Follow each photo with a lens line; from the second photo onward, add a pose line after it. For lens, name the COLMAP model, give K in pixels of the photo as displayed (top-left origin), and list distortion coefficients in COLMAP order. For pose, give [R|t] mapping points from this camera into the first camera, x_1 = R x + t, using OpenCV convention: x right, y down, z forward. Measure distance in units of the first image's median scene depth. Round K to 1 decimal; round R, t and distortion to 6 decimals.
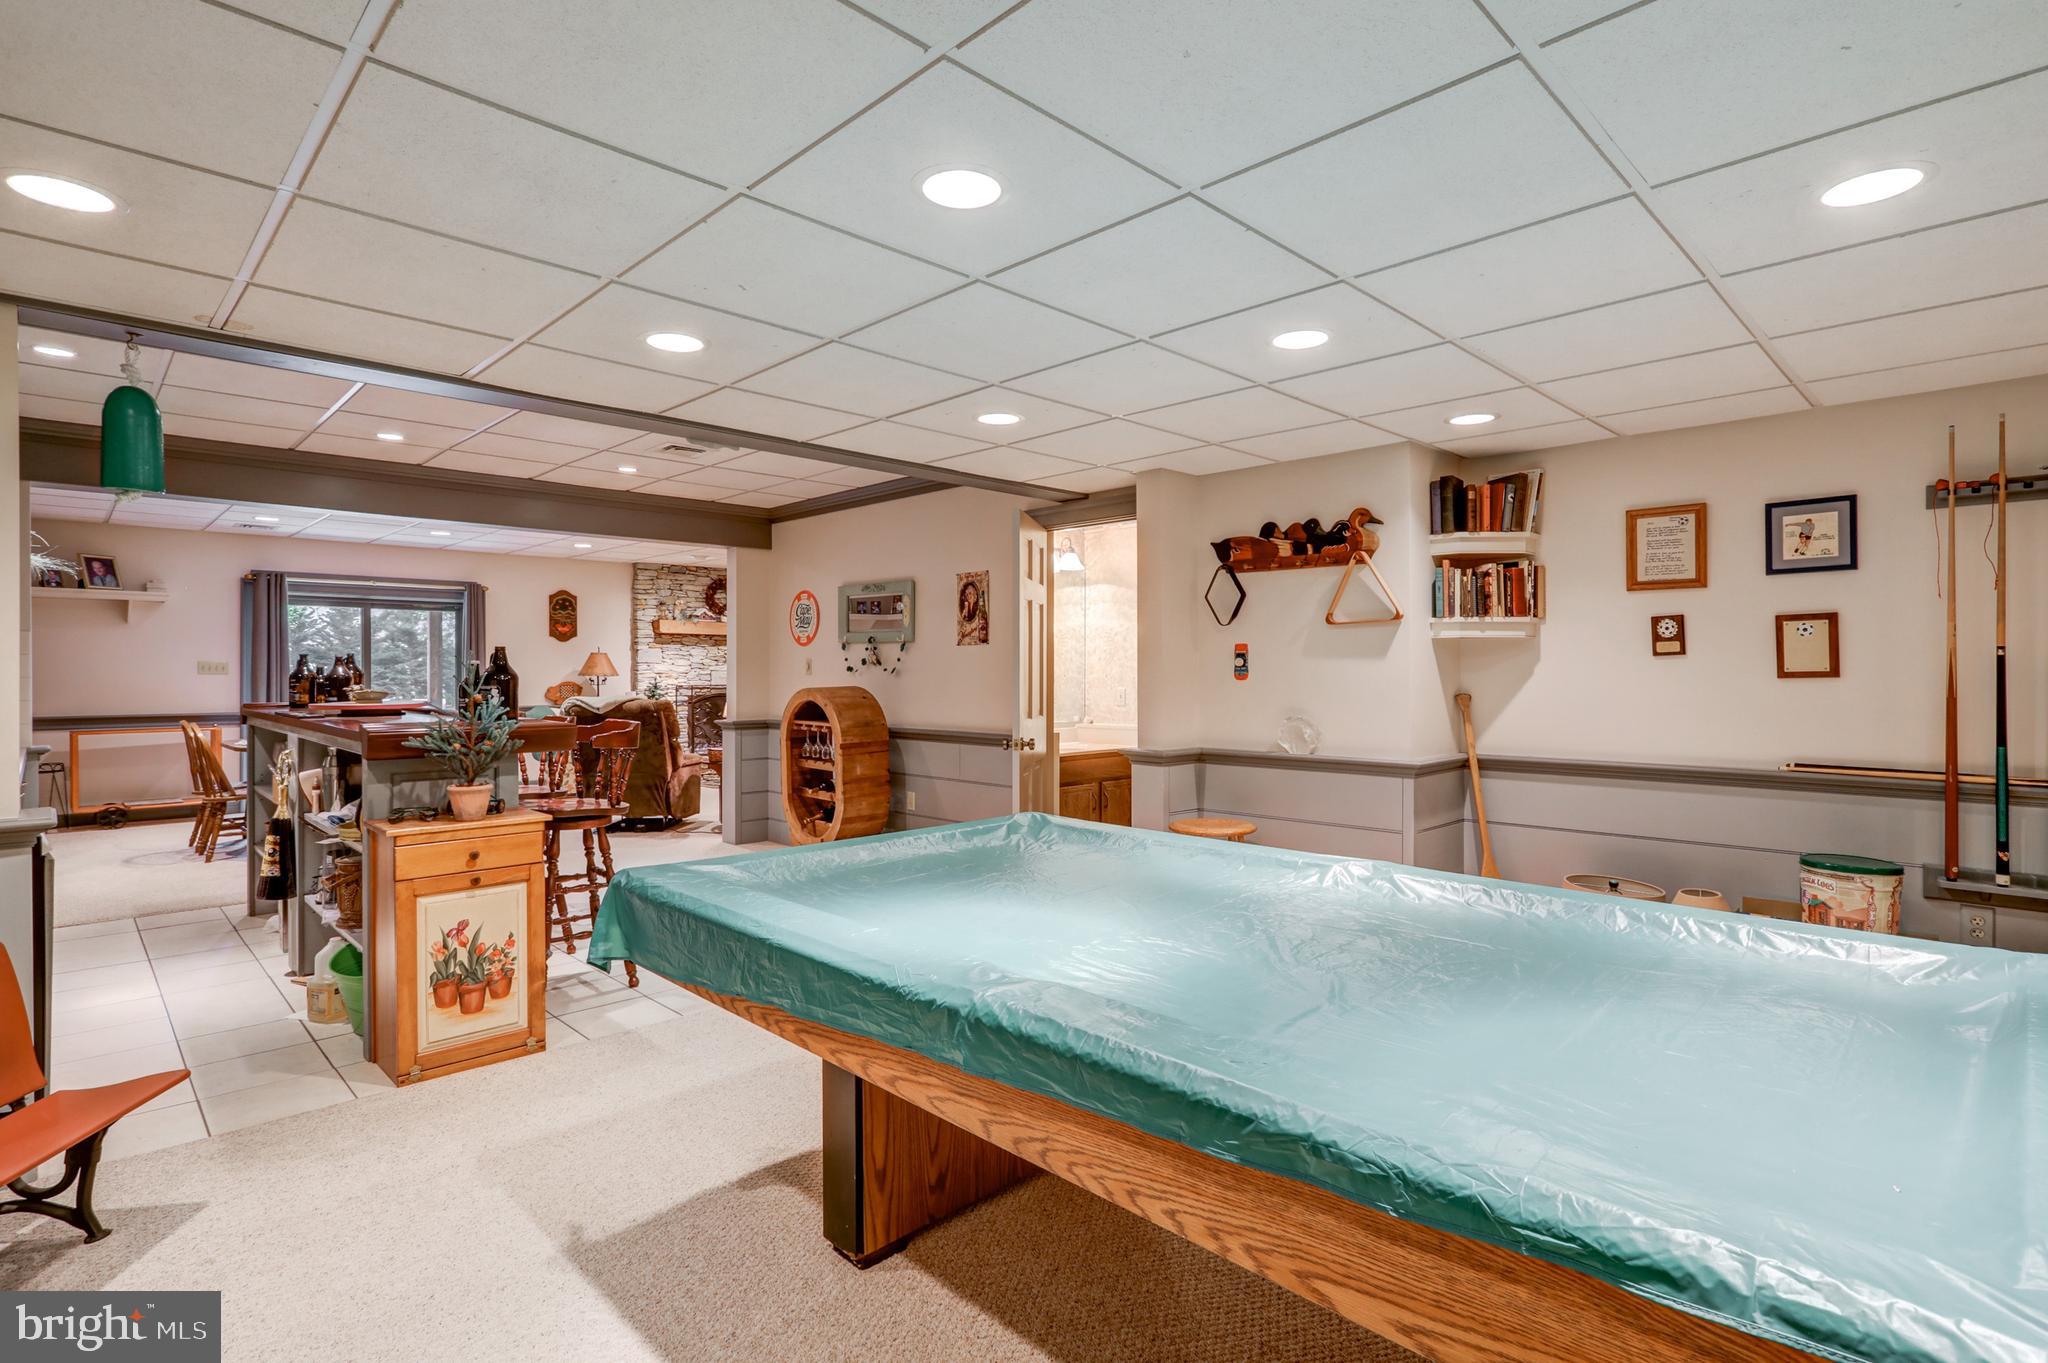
lens RADIAL K [[1004.0, 0, 1024.9], [0, 1004.0, 674.9], [0, 0, 1]] dist [-0.004483, -0.000442]
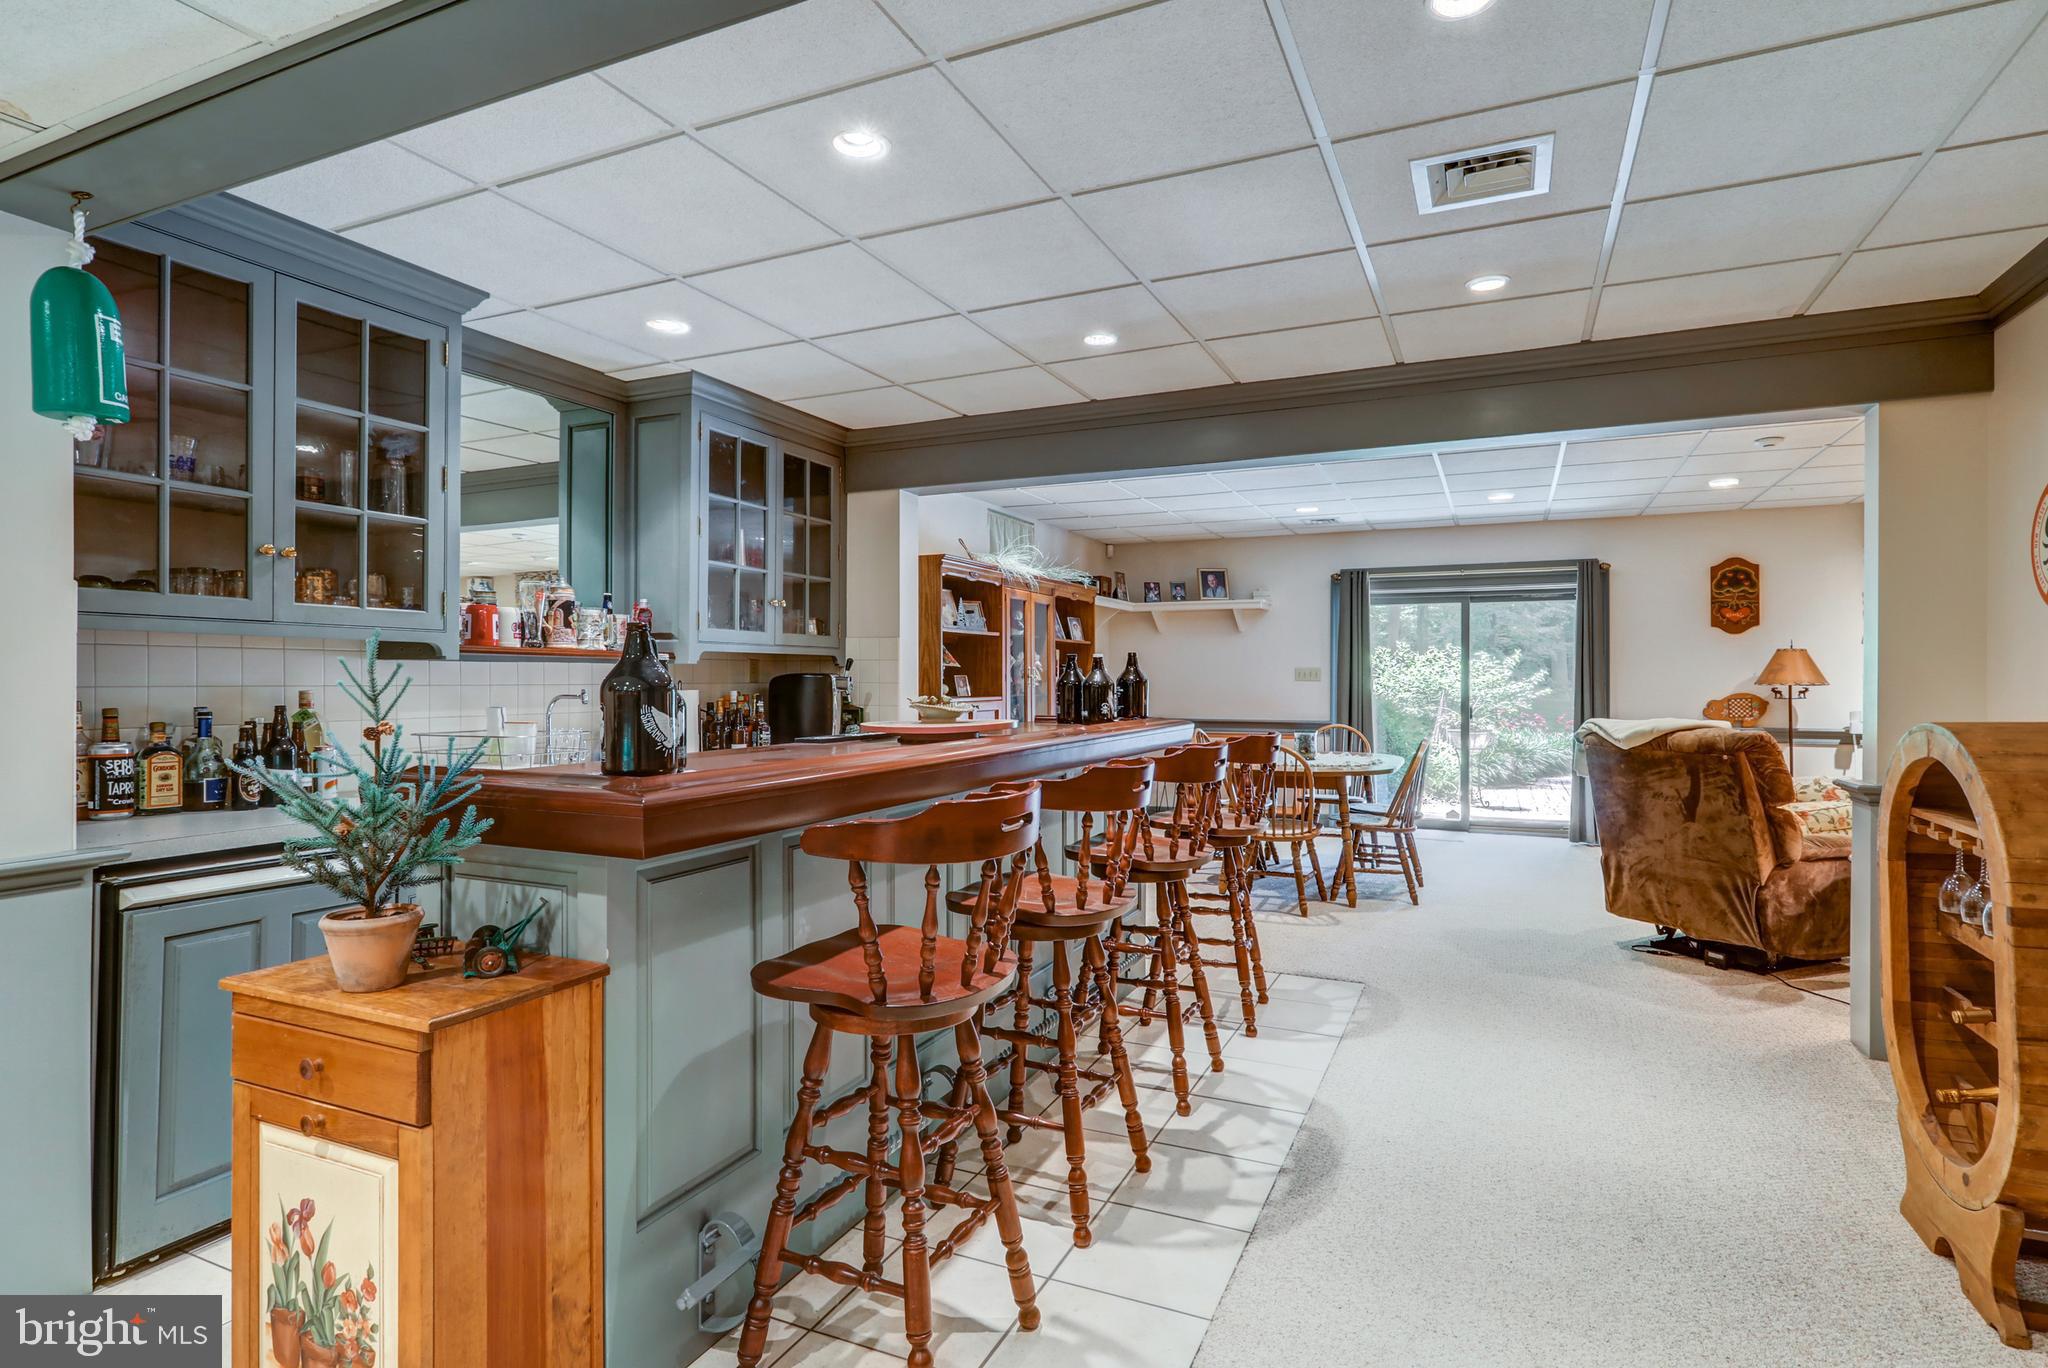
lens RADIAL K [[1004.0, 0, 1028.6], [0, 1004.0, 680.2], [0, 0, 1]] dist [-0.004483, -0.000442]
pose [[0.355708, 0.000171, -0.934597, -0.002131], [-0.004018, 0.999991, -0.001346, 0.000889], [0.934588, 0.004234, 0.355706, 0.451566]]
